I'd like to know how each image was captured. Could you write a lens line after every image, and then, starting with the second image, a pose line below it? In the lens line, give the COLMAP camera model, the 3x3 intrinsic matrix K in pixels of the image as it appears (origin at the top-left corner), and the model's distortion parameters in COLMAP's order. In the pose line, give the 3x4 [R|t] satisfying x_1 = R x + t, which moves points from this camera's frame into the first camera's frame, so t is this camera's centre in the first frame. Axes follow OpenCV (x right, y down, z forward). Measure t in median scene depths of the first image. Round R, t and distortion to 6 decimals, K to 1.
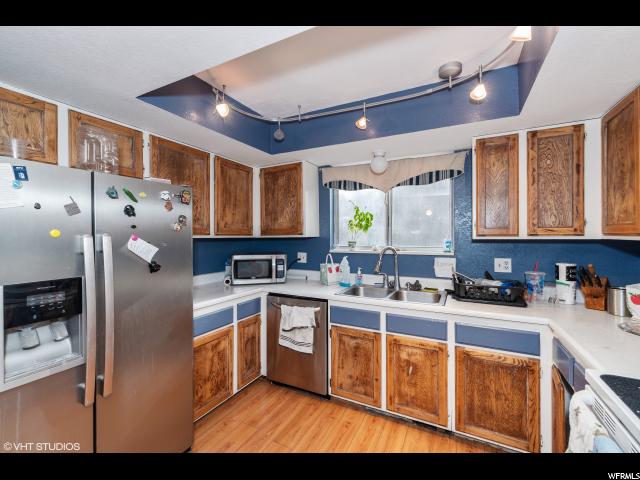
lens RADIAL K [[280.4, 0, 322.6], [0, 280.4, 236.0], [0, 0, 1]] dist [-0.003014, -0.000211]
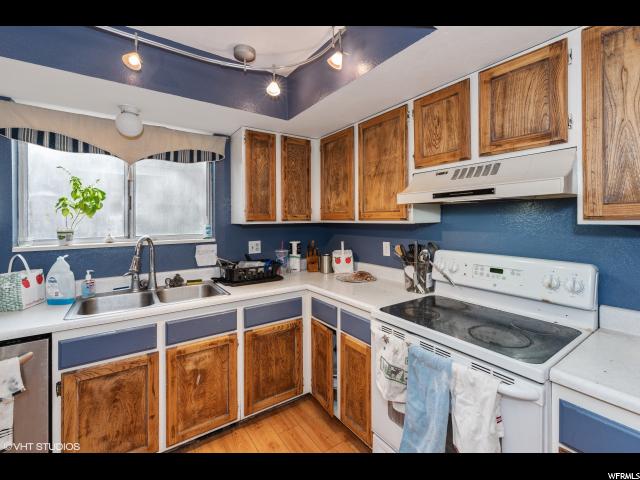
lens RADIAL K [[280.4, 0, 318.9], [0, 280.4, 219.8], [0, 0, 1]] dist [-0.003014, -0.000211]
pose [[0.473560, -0.000861, 0.880761, -0.244319], [0.008720, 0.999955, -0.003711, 0.001273], [-0.880718, 0.009438, 0.473546, 0.258240]]
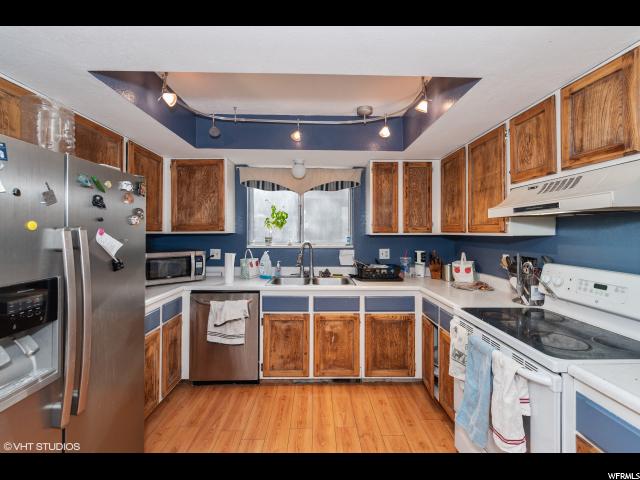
lens RADIAL K [[280.4, 0, 328.2], [0, 280.4, 231.6], [0, 0, 1]] dist [-0.003014, -0.000211]
pose [[0.871484, 0.006182, 0.490386, -0.305342], [-0.002492, 0.999963, -0.008176, 0.006676], [-0.490418, 0.005903, 0.871467, -0.081423]]
